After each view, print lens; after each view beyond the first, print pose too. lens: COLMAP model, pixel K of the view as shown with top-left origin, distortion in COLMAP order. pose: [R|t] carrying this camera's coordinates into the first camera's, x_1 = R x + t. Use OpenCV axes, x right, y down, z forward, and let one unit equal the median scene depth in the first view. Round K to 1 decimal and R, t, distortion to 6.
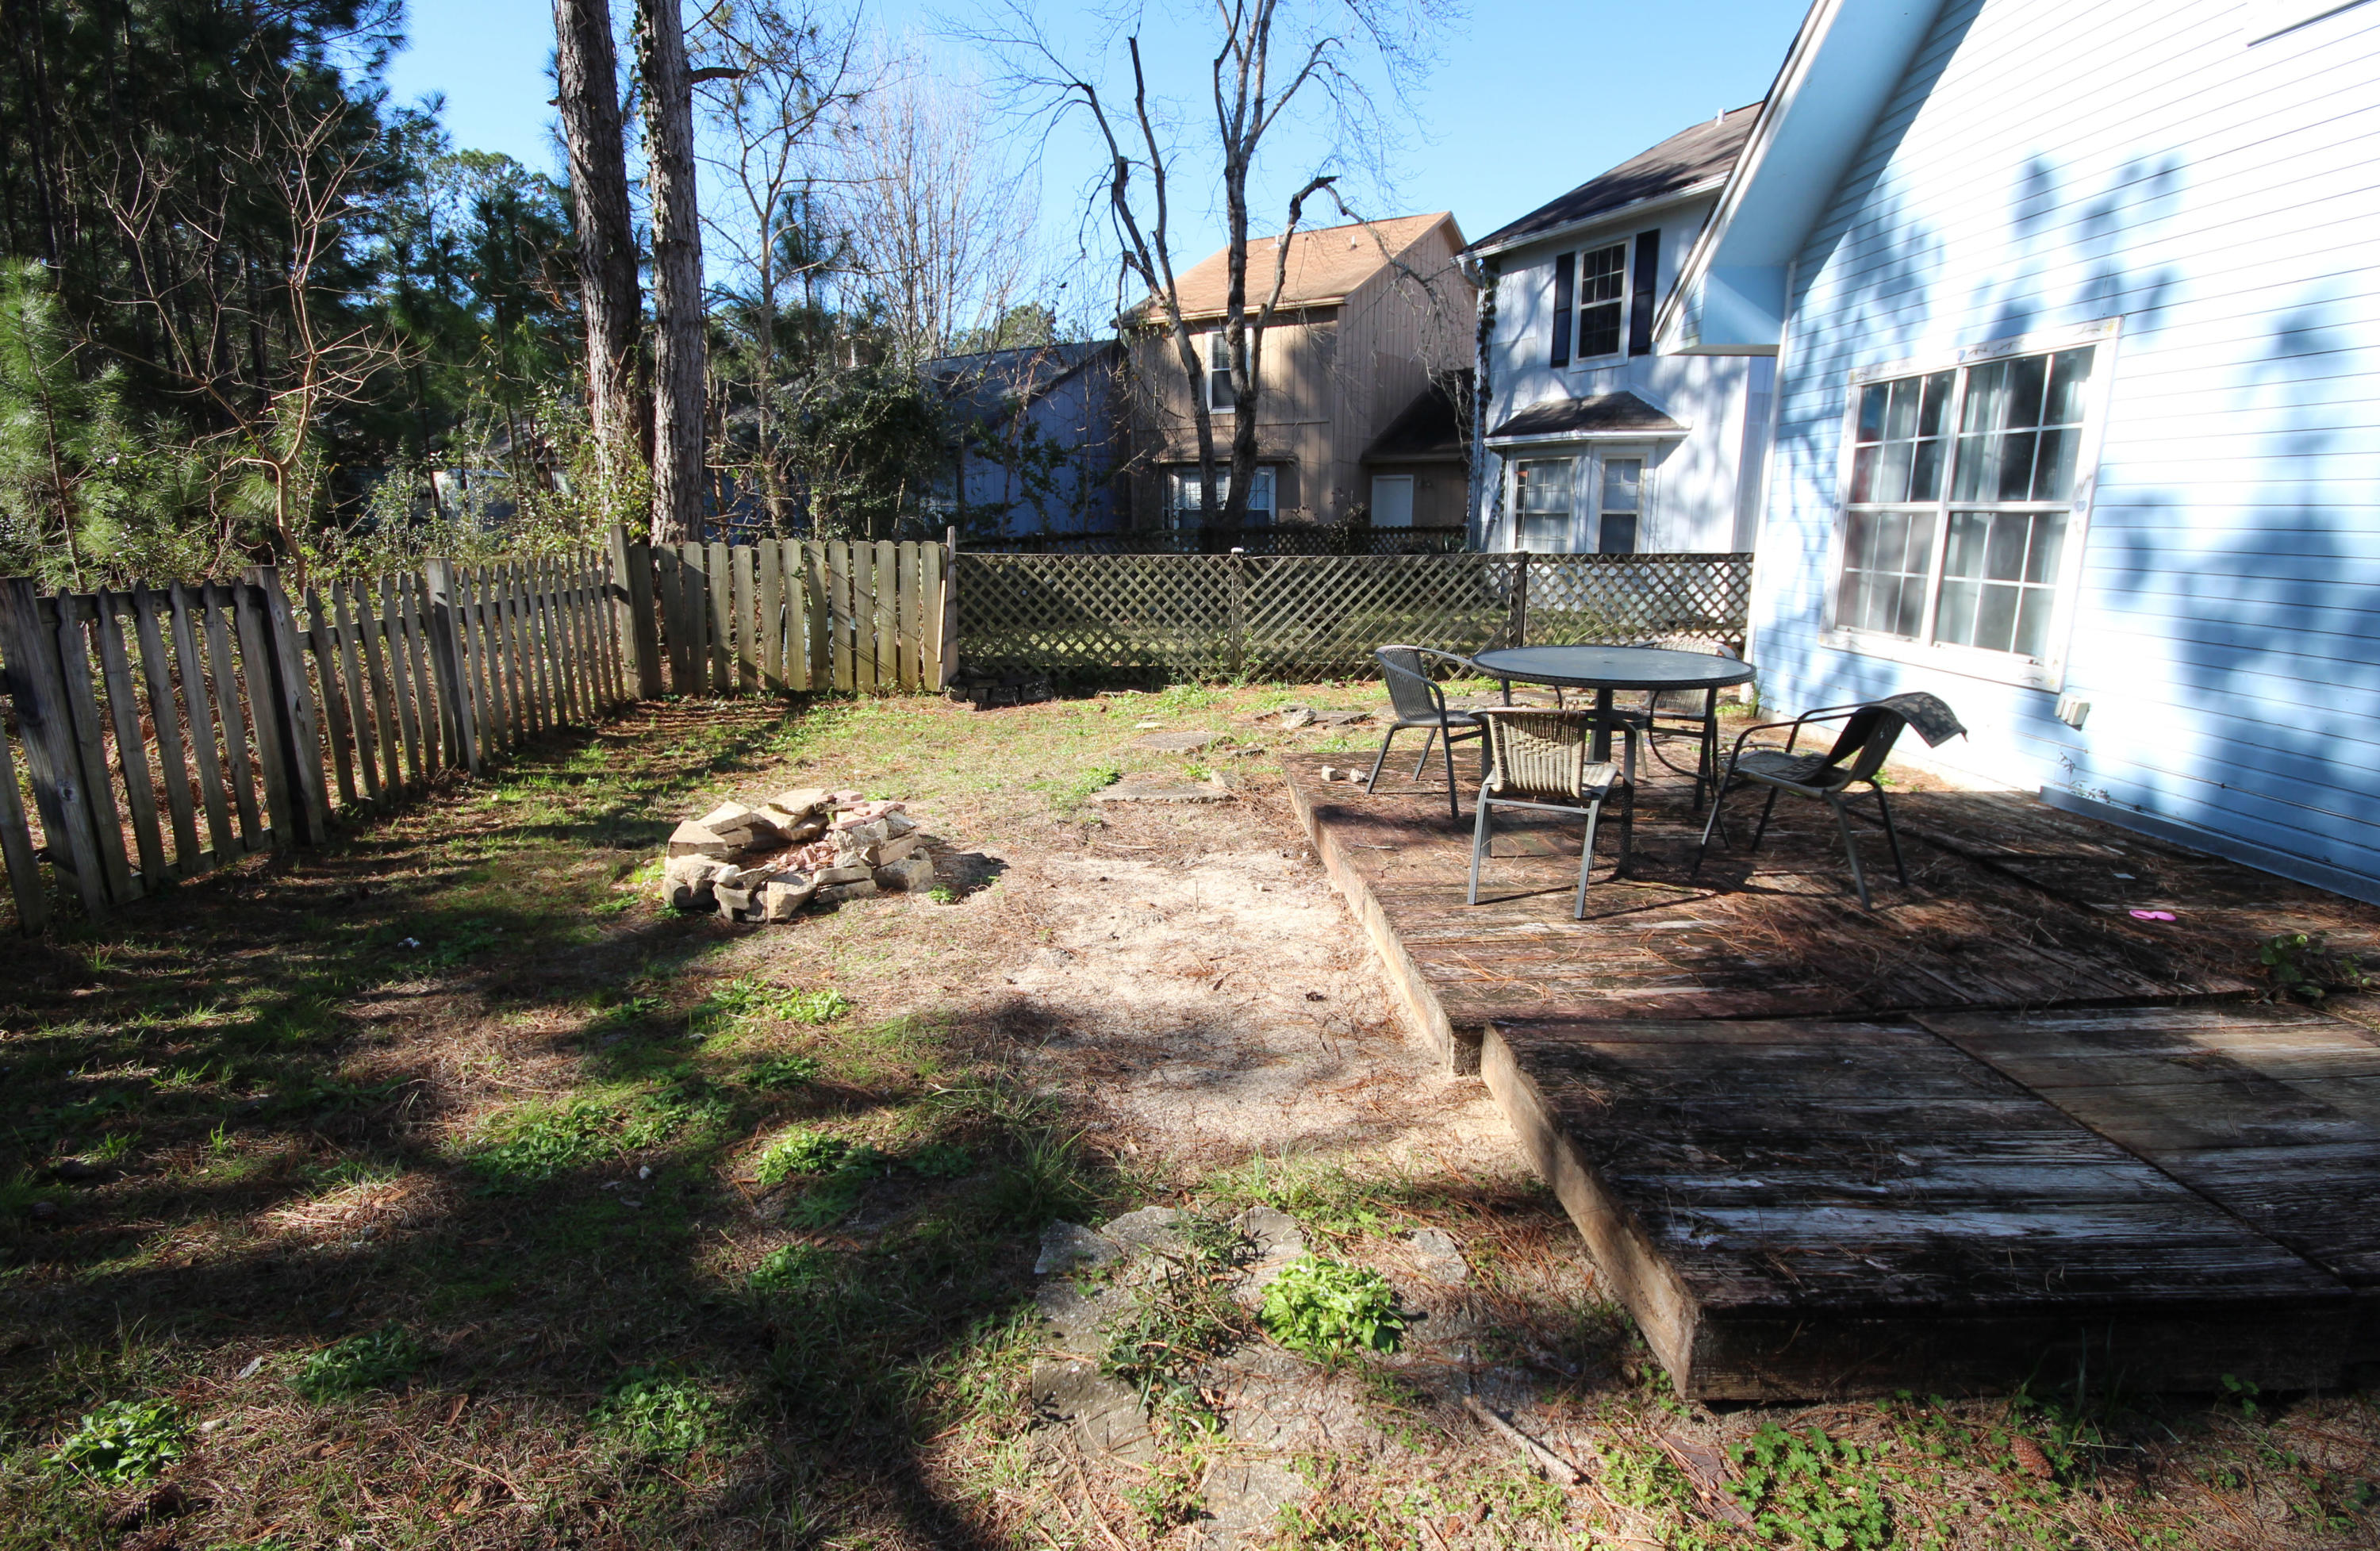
lens RADIAL K [[1143.9, 0, 1199.3], [0, 1143.9, 762.5], [0, 0, 1]] dist [-0.004969, -0.000703]
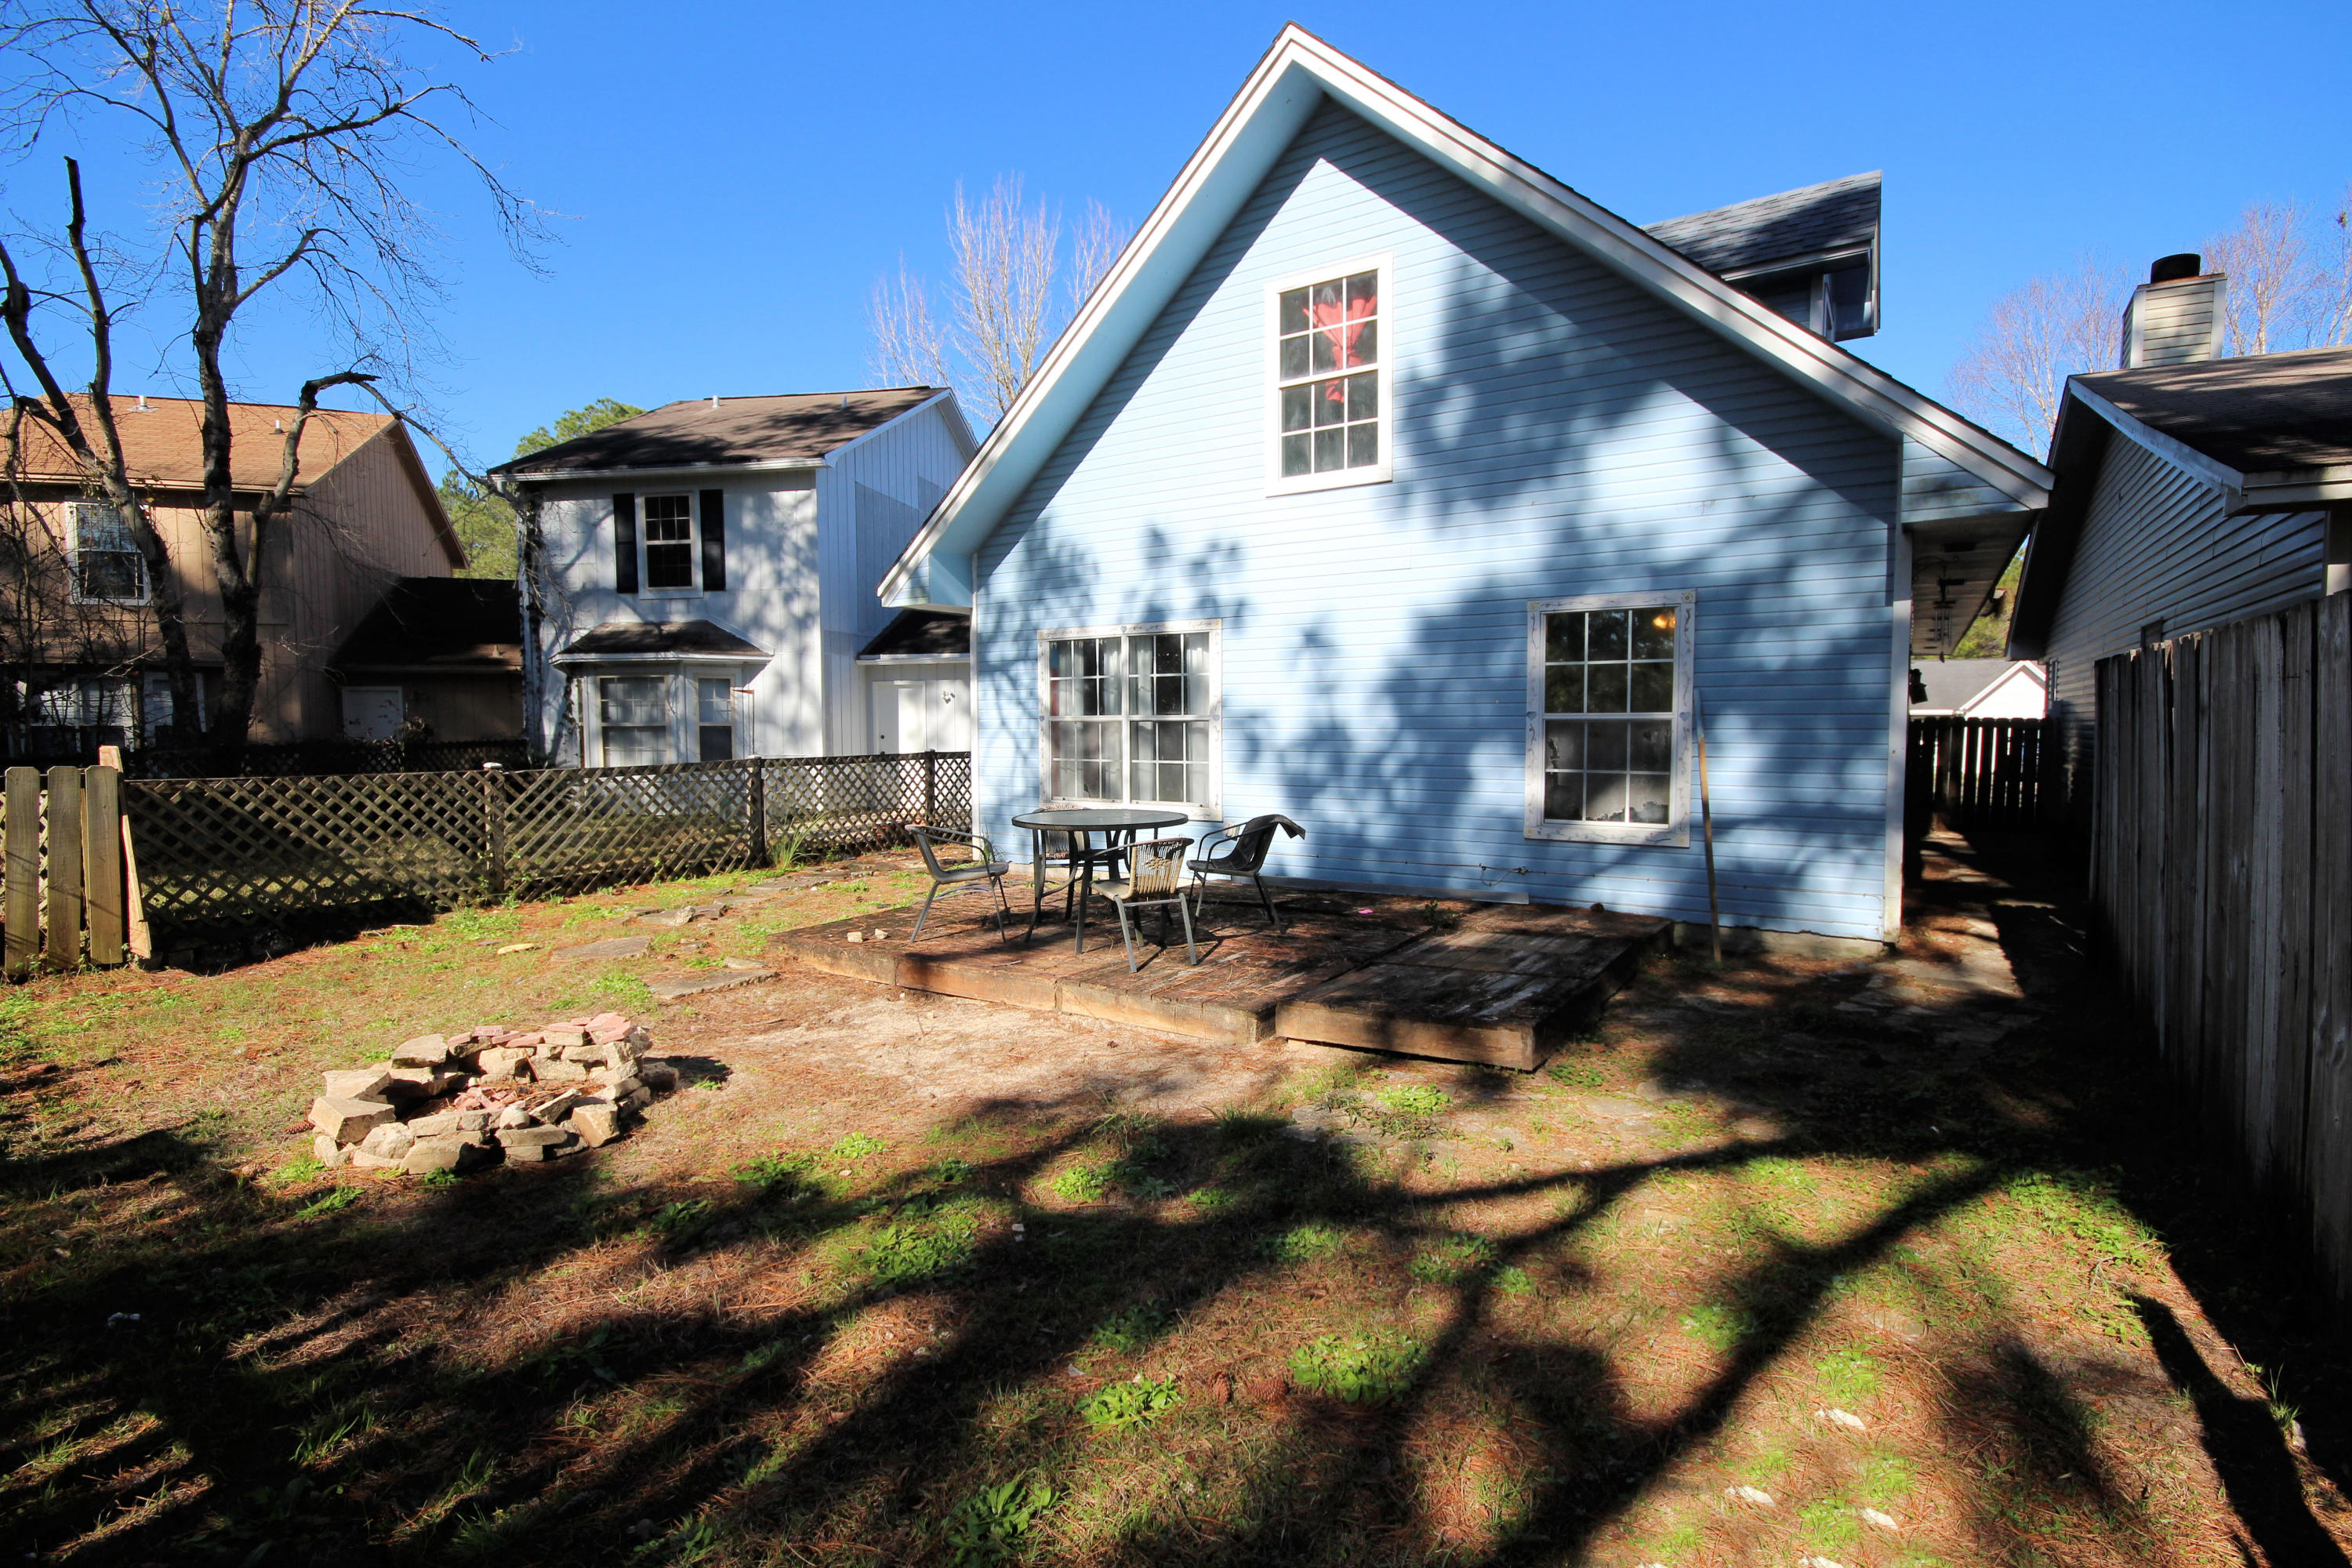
lens RADIAL K [[1111.3, 0, 1176.0], [0, 1111.3, 784.0], [0, 0, 1]] dist [0.000700, -0.011588]
pose [[0.601695, -0.046400, 0.797377, -0.362881], [0.175892, 0.981501, -0.075613, -0.000614], [-0.779118, 0.185748, 0.598725, 0.009418]]
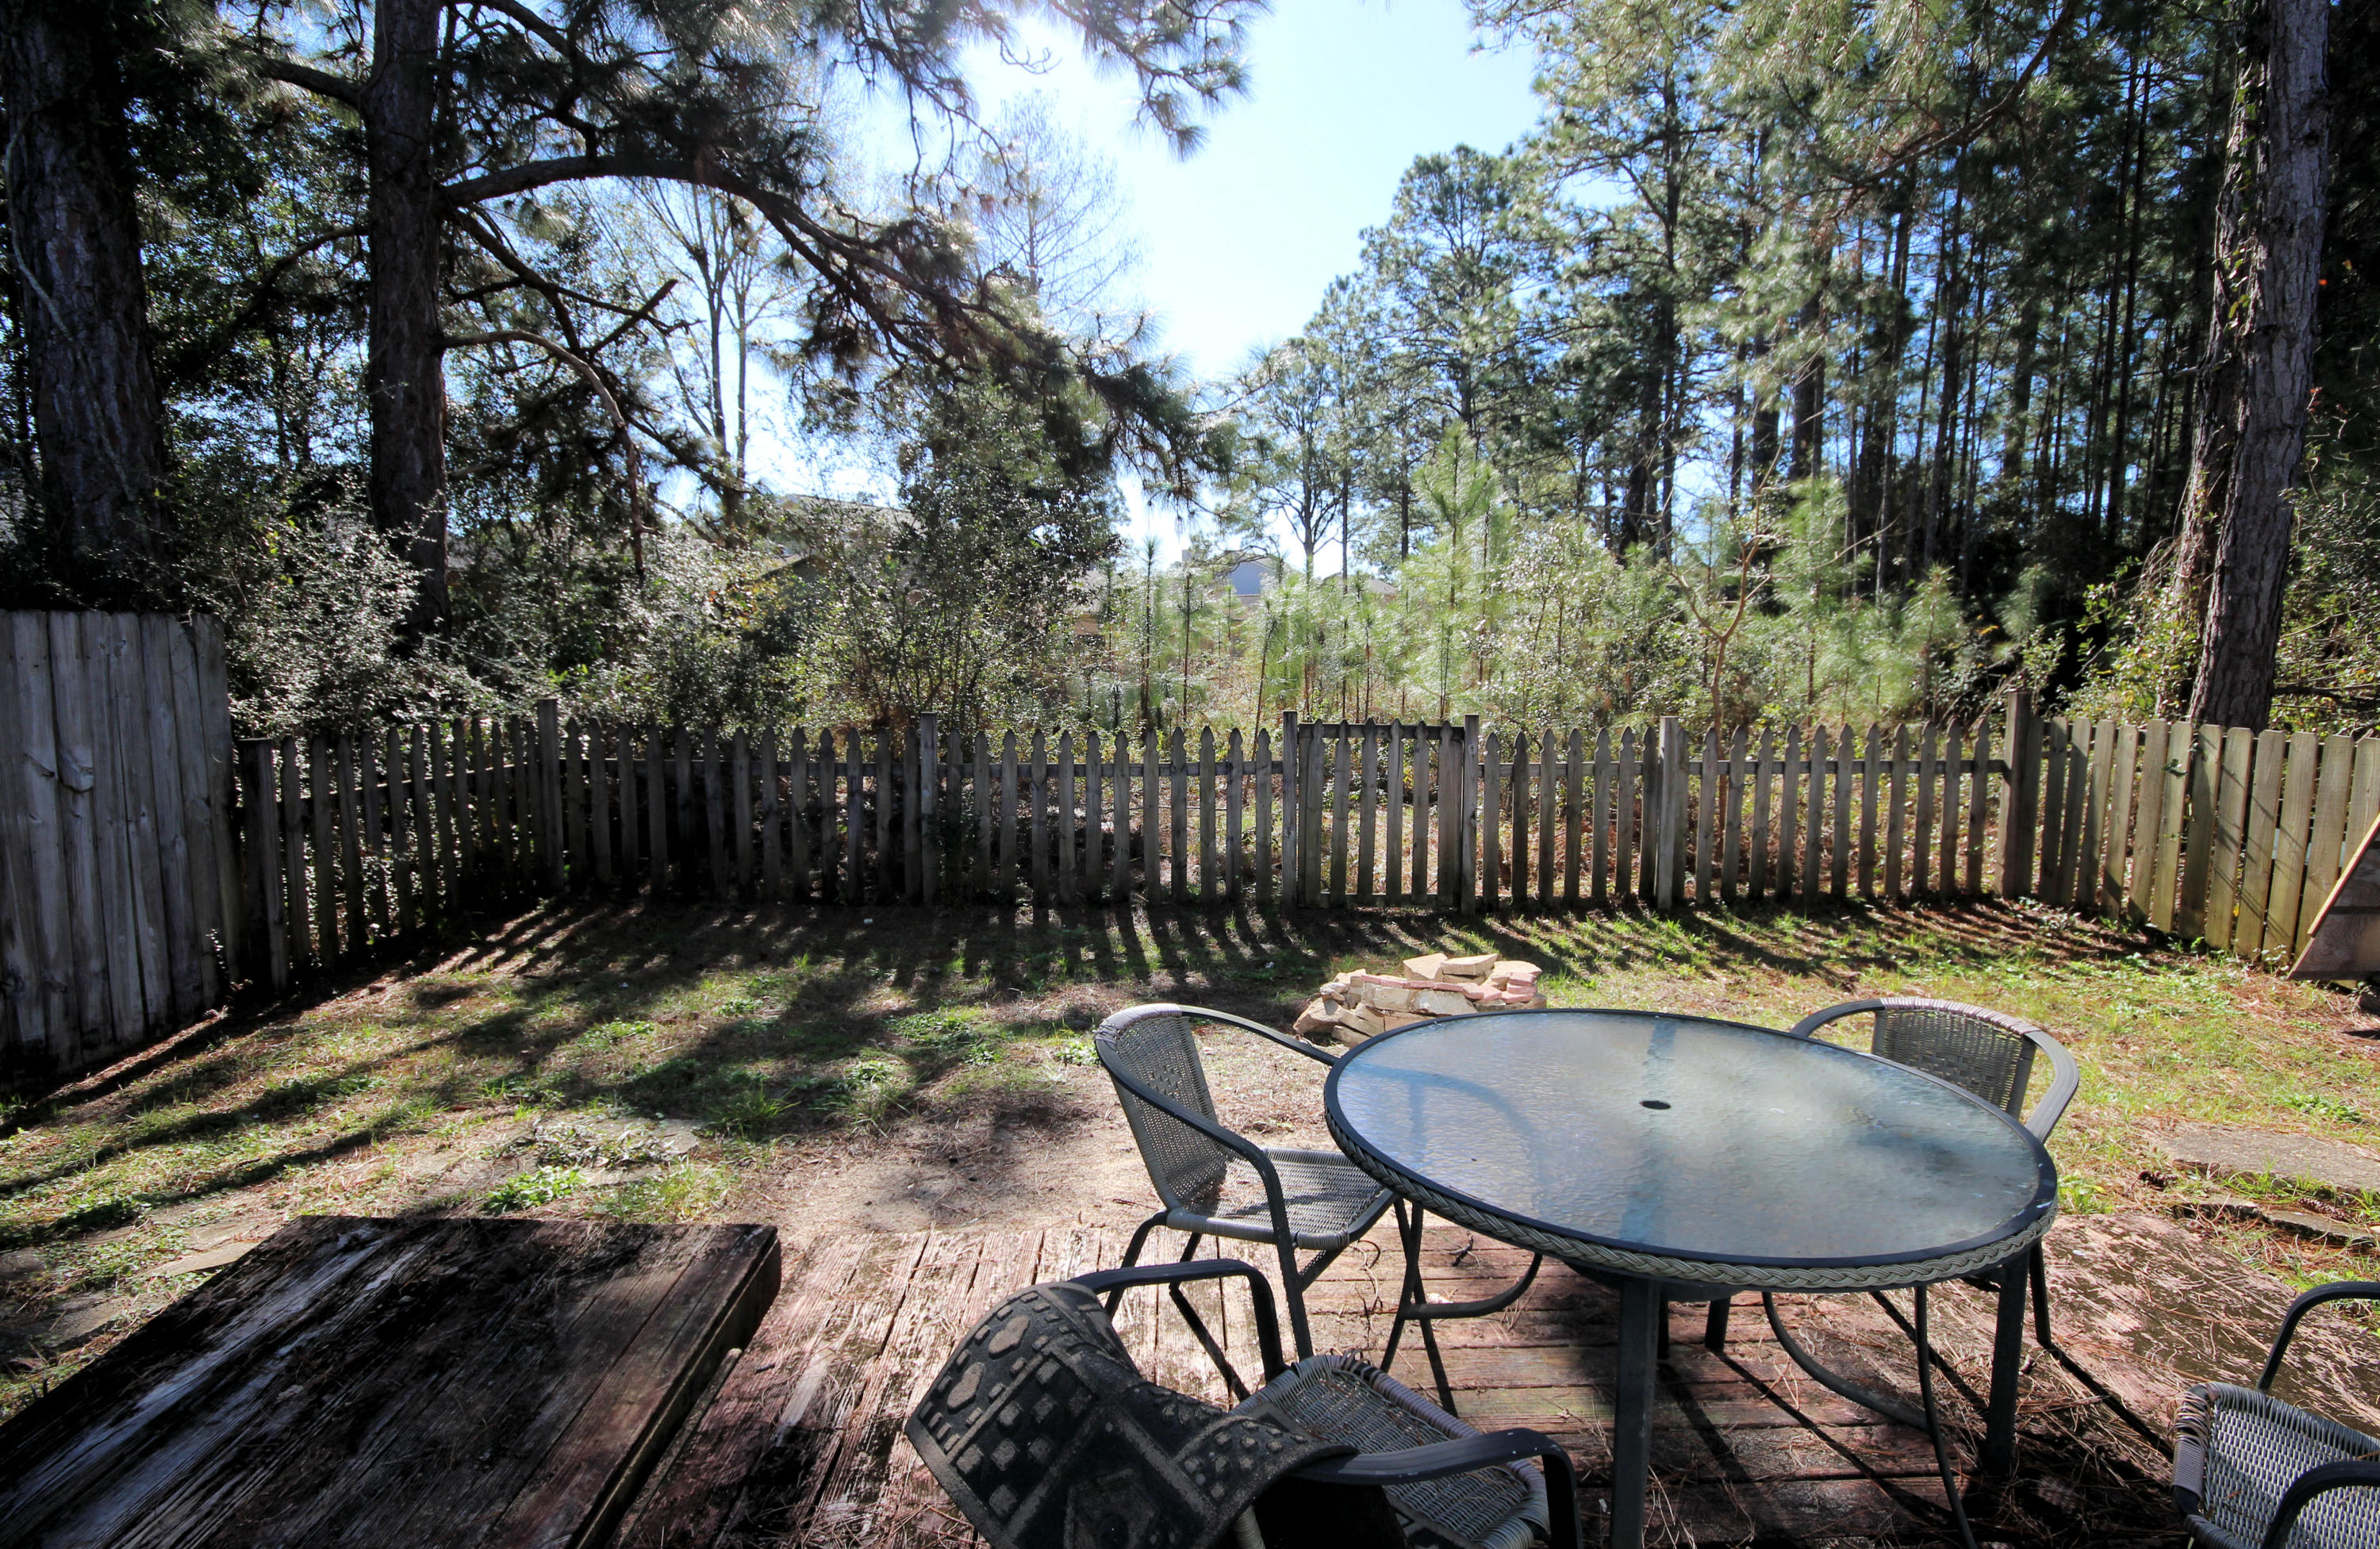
lens RADIAL K [[1178.9, 0, 1202.0], [0, 1178.9, 767.9], [0, 0, 1]] dist [0.001740, 0.000188]
pose [[-0.023750, 0.094051, -0.995284, 0.363389], [-0.218374, 0.971035, 0.096971, -0.098807], [0.975576, 0.219648, -0.002524, 0.385753]]
